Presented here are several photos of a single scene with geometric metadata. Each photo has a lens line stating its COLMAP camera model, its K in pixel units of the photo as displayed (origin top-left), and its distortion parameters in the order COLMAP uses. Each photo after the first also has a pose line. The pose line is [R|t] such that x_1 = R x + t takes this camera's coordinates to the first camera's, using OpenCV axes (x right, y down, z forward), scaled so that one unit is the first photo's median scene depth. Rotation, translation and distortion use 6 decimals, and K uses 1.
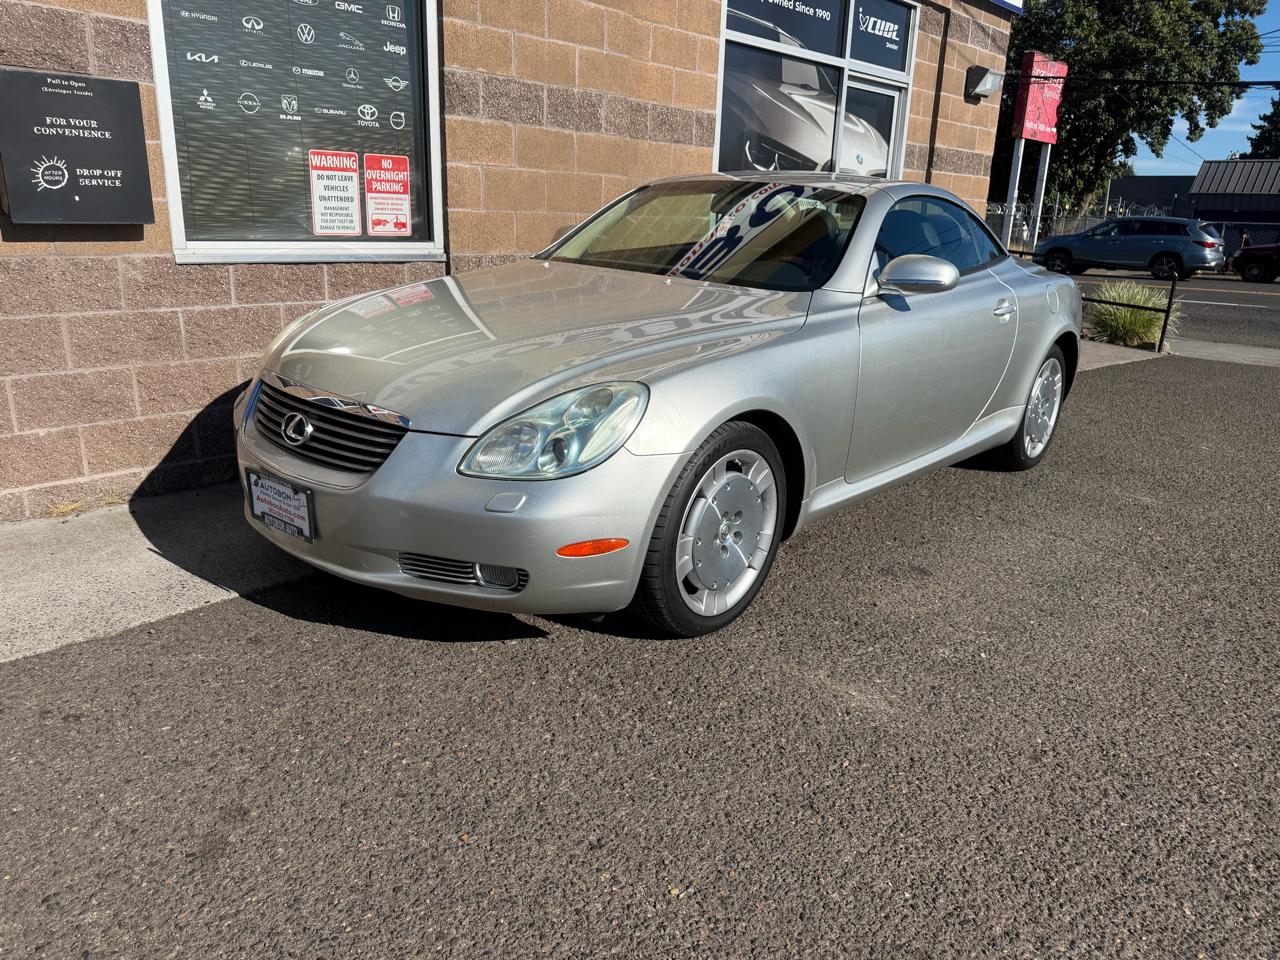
lens RADIAL K [[914.4, 0, 633.4], [0, 914.4, 481.9], [0, 0, 1]] dist [0.006436, -0.011001]
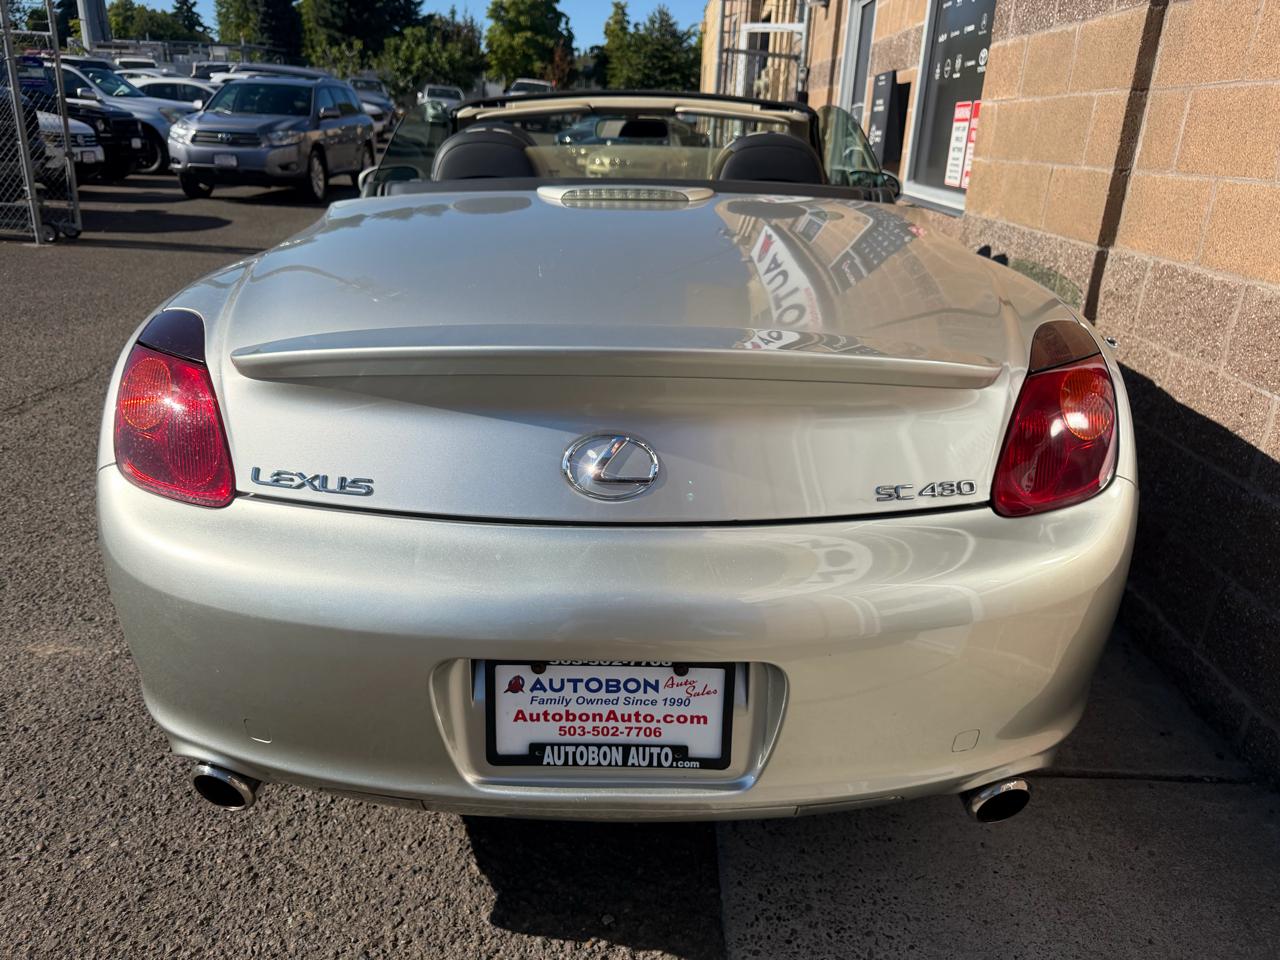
lens RADIAL K [[915.7, 0, 636.7], [0, 915.7, 475.4], [0, 0, 1]] dist [0.000731, -0.008803]
pose [[-0.742842, 0.190664, -0.641742, 0.605653], [-0.233208, 0.824849, 0.515013, -0.404179], [0.627535, 0.532232, -0.568268, 1.388030]]
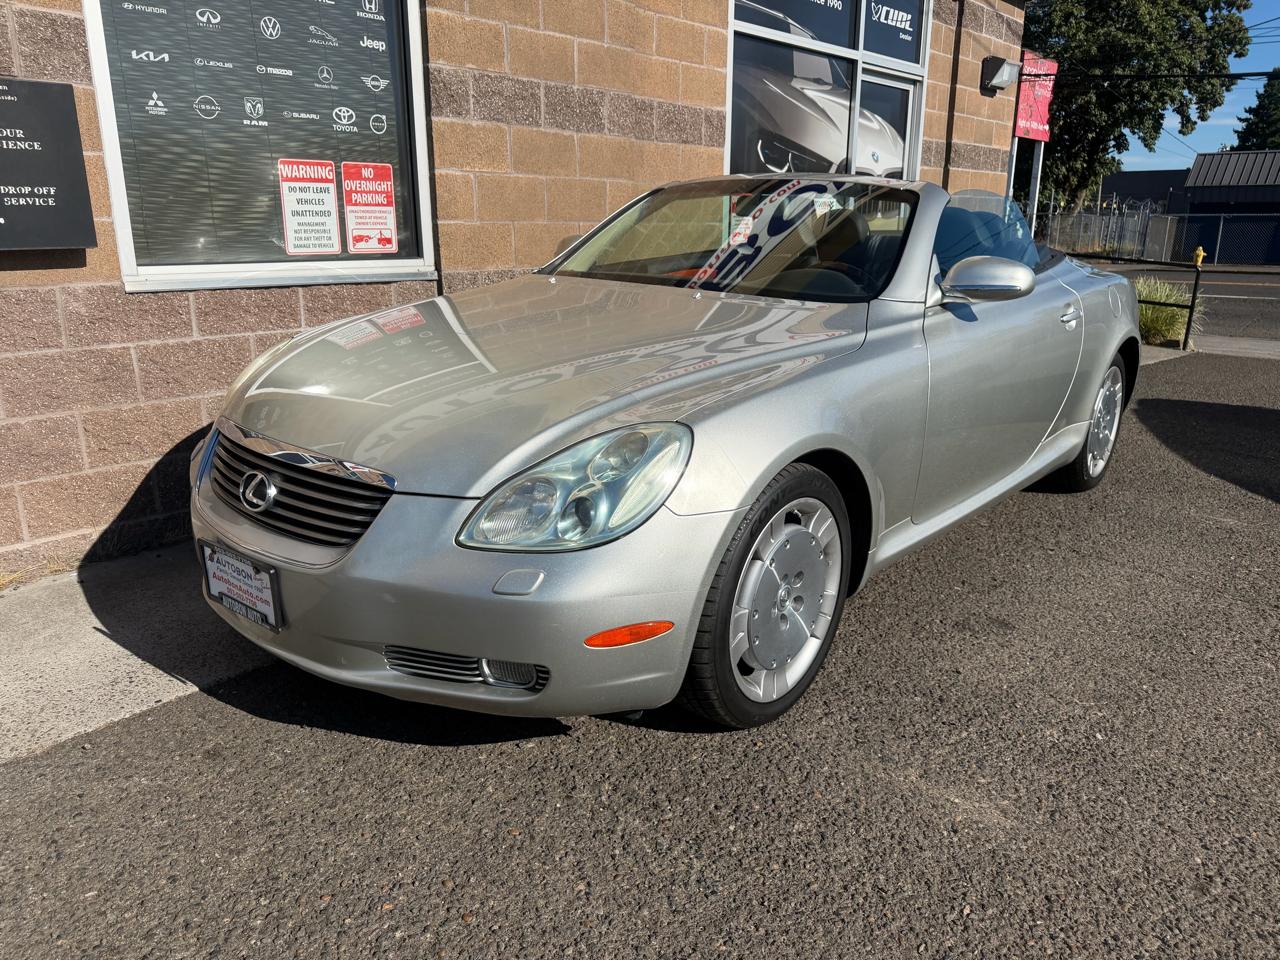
lens RADIAL K [[915.7, 0, 636.7], [0, 915.7, 475.4], [0, 0, 1]] dist [0.000731, -0.008803]
pose [[0.999499, -0.031352, 0.004421, -0.019152], [0.031422, 0.999363, -0.016941, -0.027405], [-0.003887, 0.017071, 0.999847, 0.103770]]
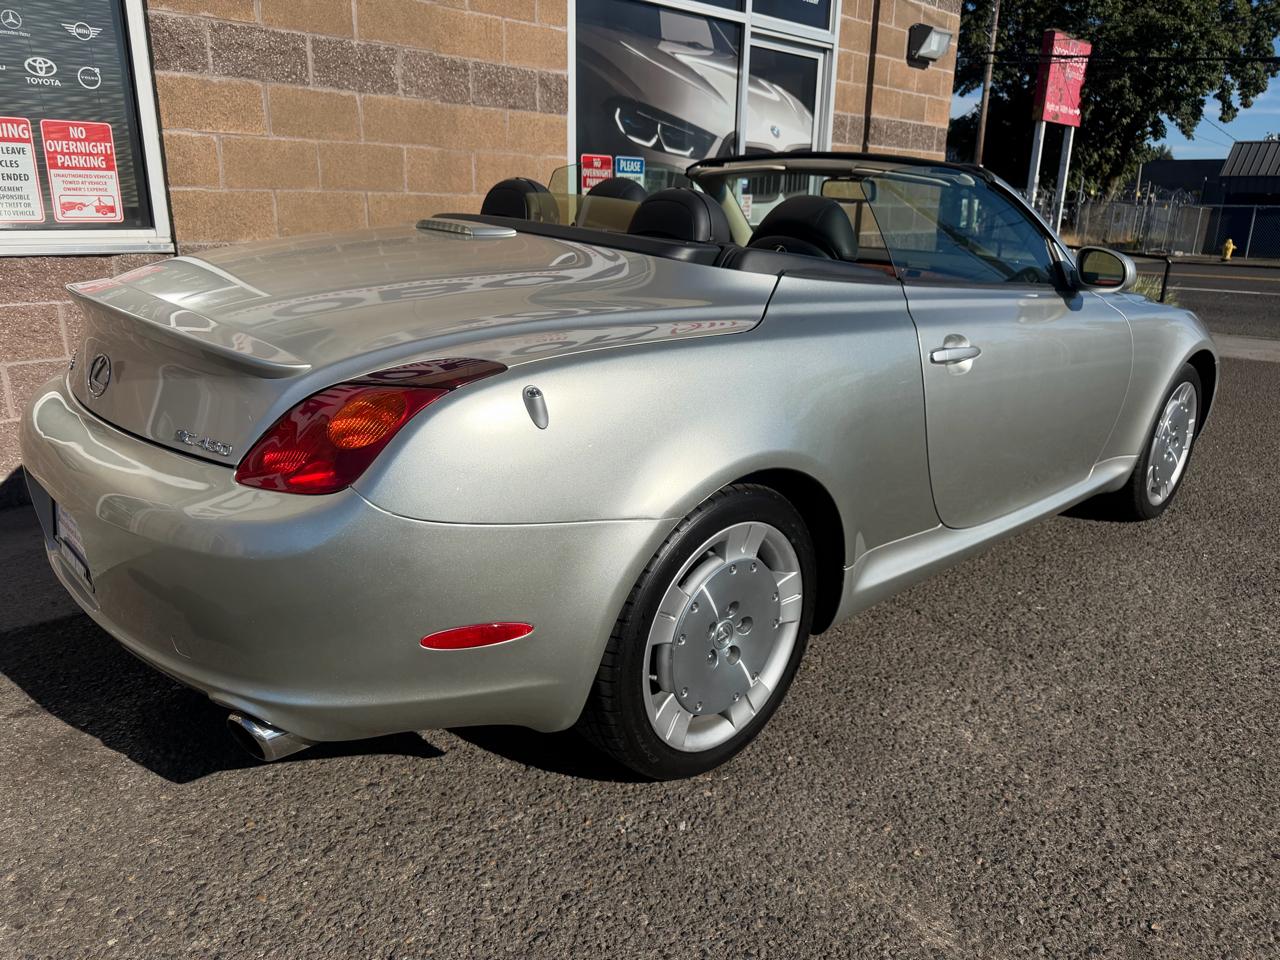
lens RADIAL K [[916.1, 0, 641.4], [0, 916.1, 483.0], [0, 0, 1]] dist [-0.004416, -0.002855]
pose [[0.999593, -0.004025, -0.028237, 0.225555], [0.004272, 0.999953, 0.008695, -0.042424], [0.028201, -0.008813, 0.999563, 0.197085]]
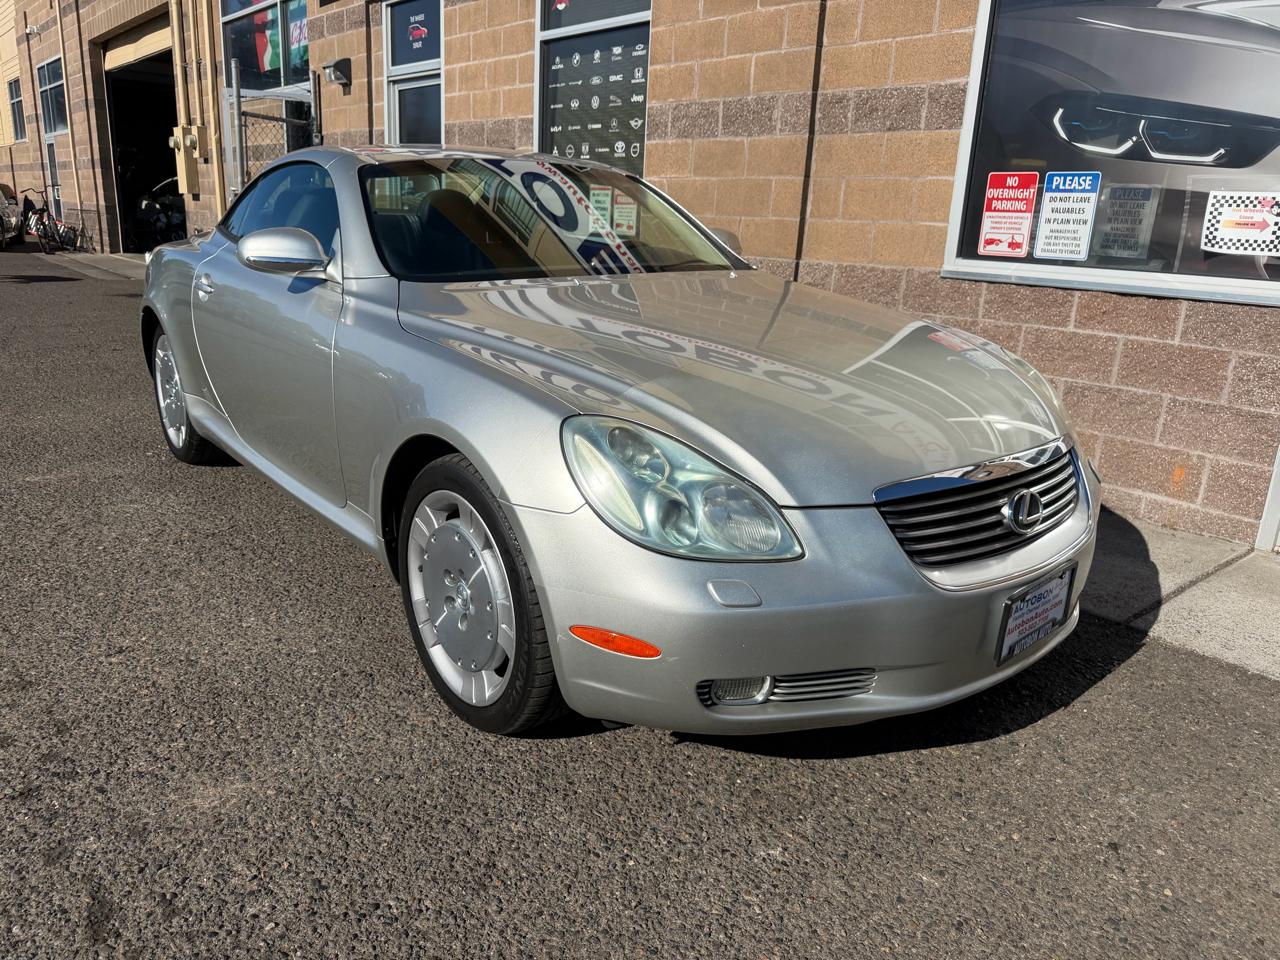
lens RADIAL K [[915.7, 0, 636.7], [0, 915.7, 475.4], [0, 0, 1]] dist [0.000731, -0.008803]
pose [[-0.090696, 0.243910, -0.965548, 1.097724], [-0.317425, 0.911895, 0.260173, -0.282653], [0.943936, 0.330085, -0.005282, 1.079084]]
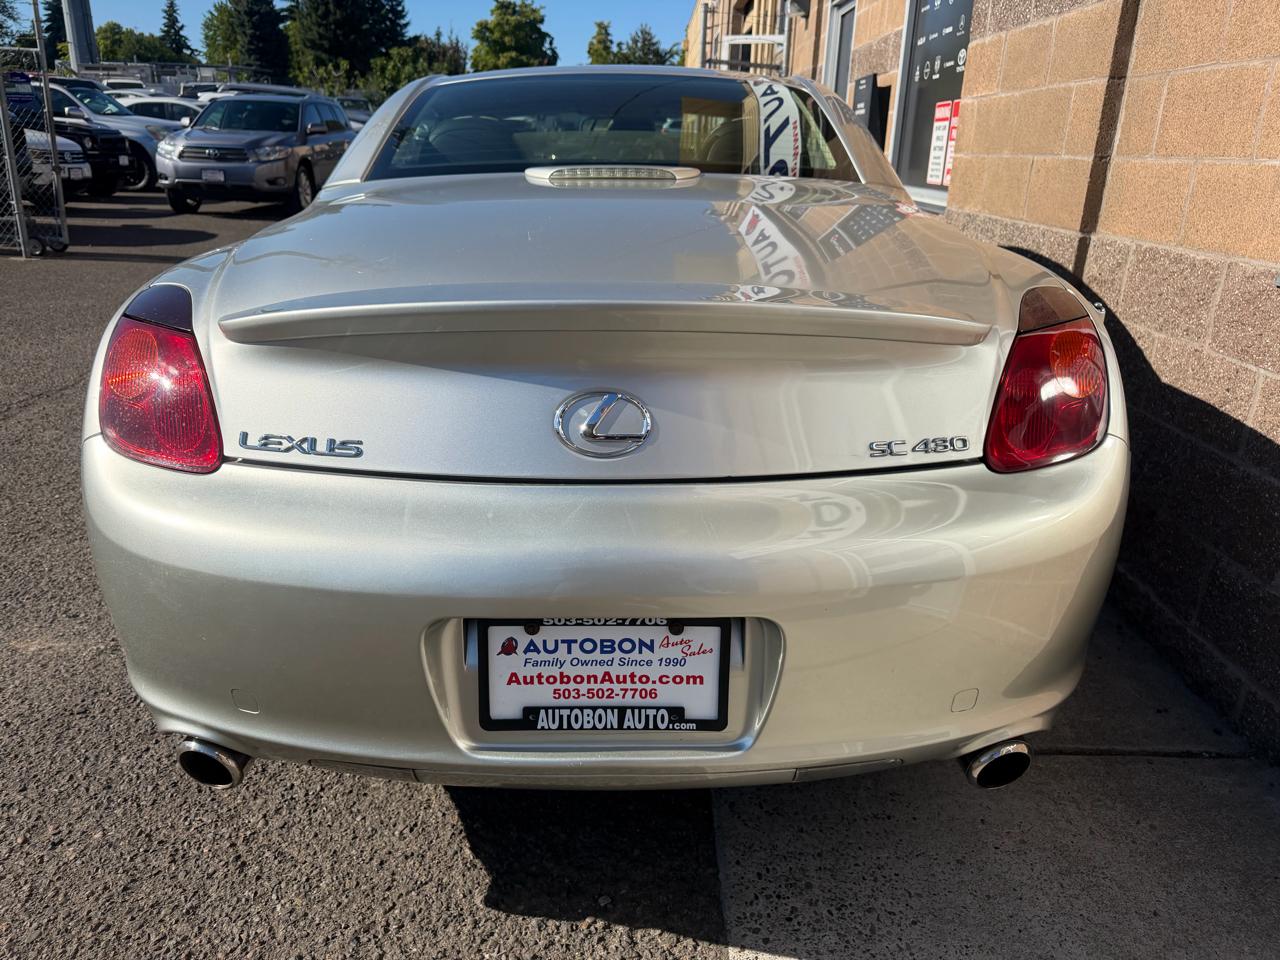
lens RADIAL K [[913.4, 0, 635.0], [0, 913.4, 460.7], [0, 0, 1]] dist [0.002936, -0.009367]
pose [[-0.733457, 0.180567, -0.655314, 0.607633], [-0.227800, 0.843025, 0.487253, -0.390554], [0.640428, 0.506660, -0.577190, 1.393676]]
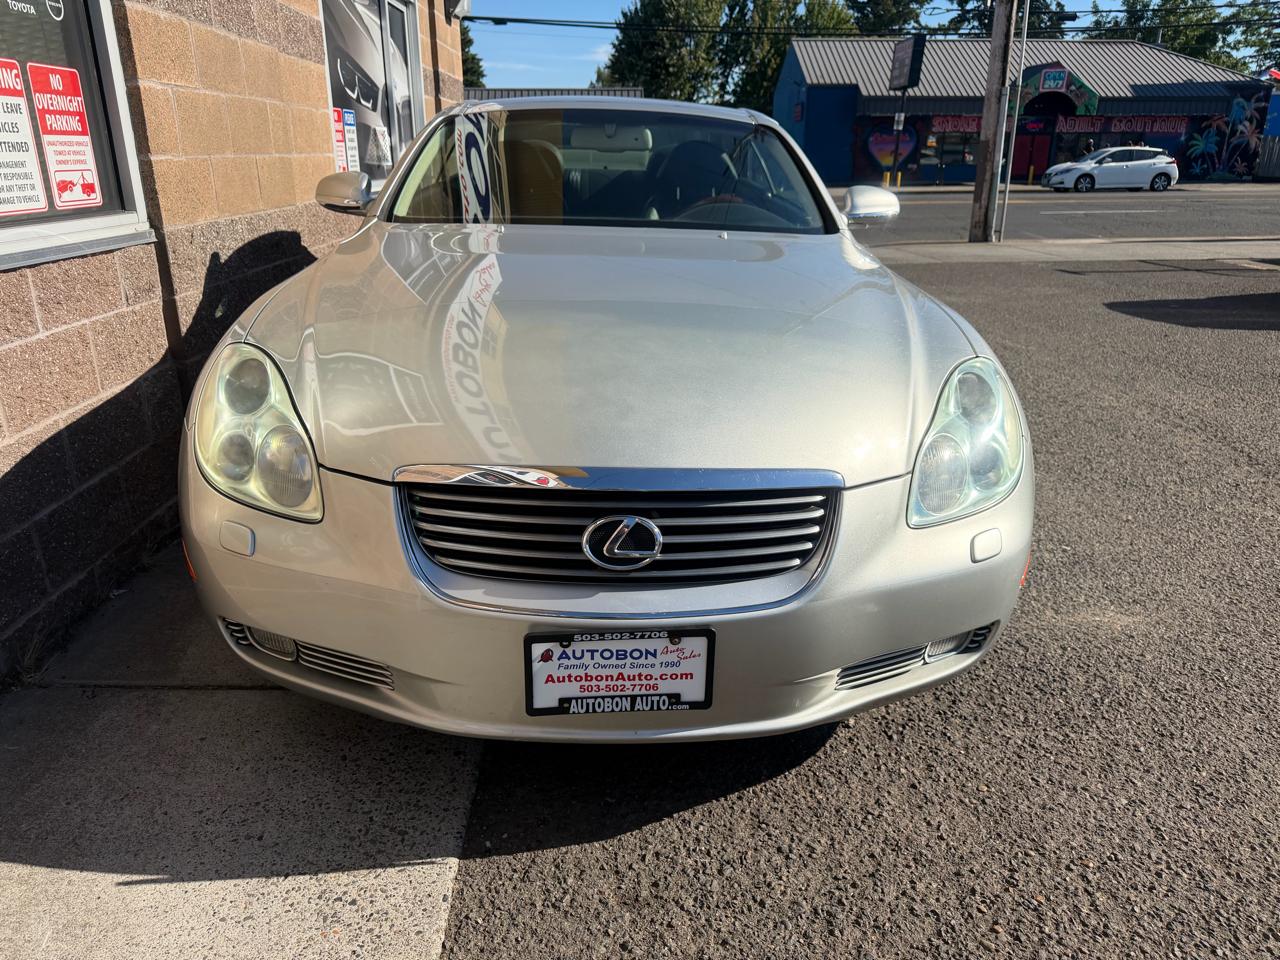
lens RADIAL K [[916.1, 0, 641.4], [0, 916.1, 483.0], [0, 0, 1]] dist [-0.004416, -0.002855]
pose [[0.708921, -0.269142, 0.651915, -0.415094], [0.222003, 0.962494, 0.155948, -0.104248], [-0.669437, 0.034173, 0.742083, 0.311556]]
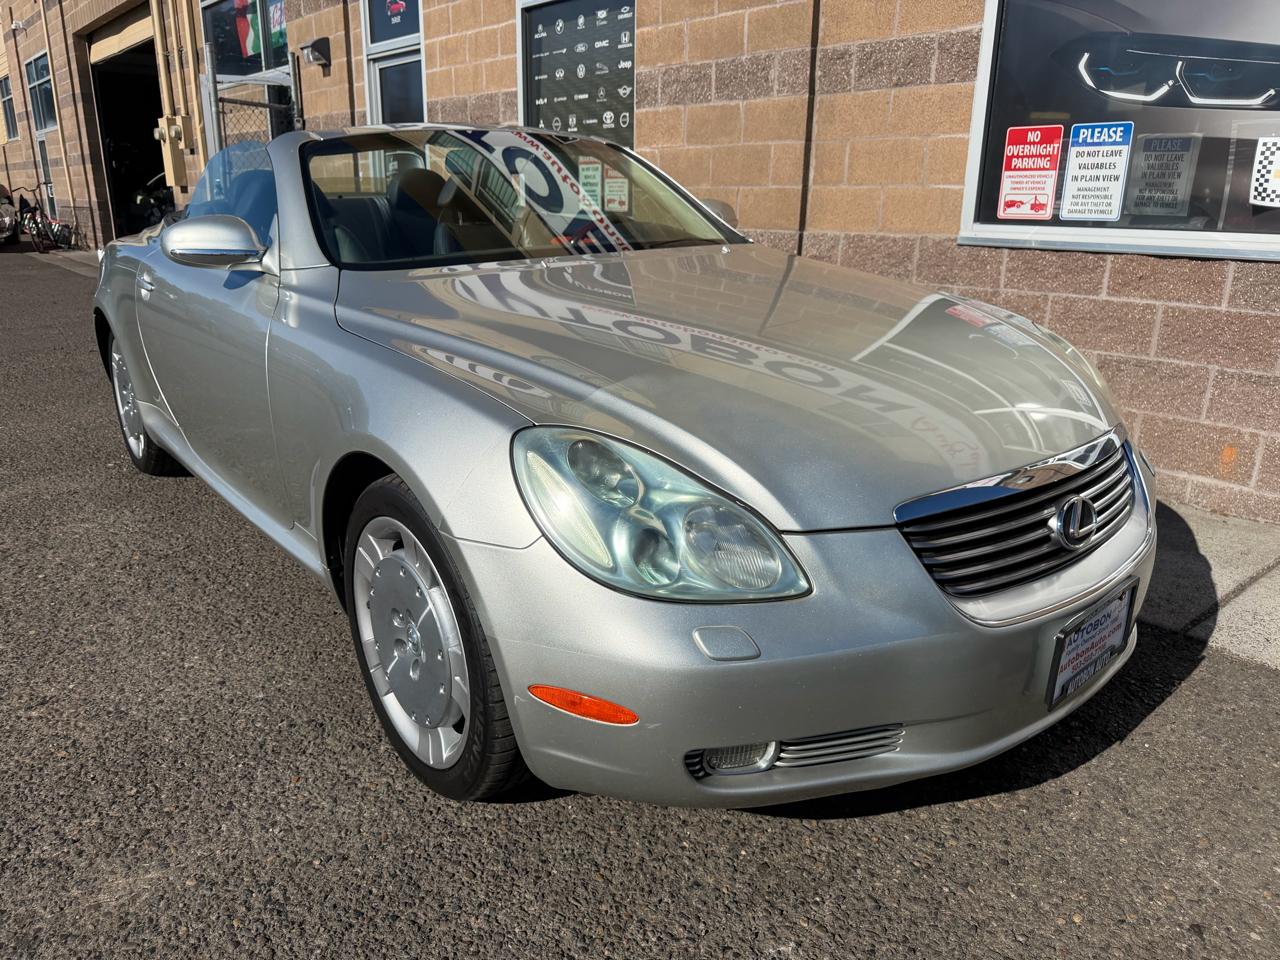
lens RADIAL K [[916.5, 0, 637.8], [0, 916.5, 469.2], [0, 0, 1]] dist [-0.004088, -0.004372]
pose [[-0.095333, 0.262548, -0.960198, 1.023683], [-0.284219, 0.917259, 0.279026, -0.283952], [0.954008, 0.299507, -0.012824, 1.089112]]
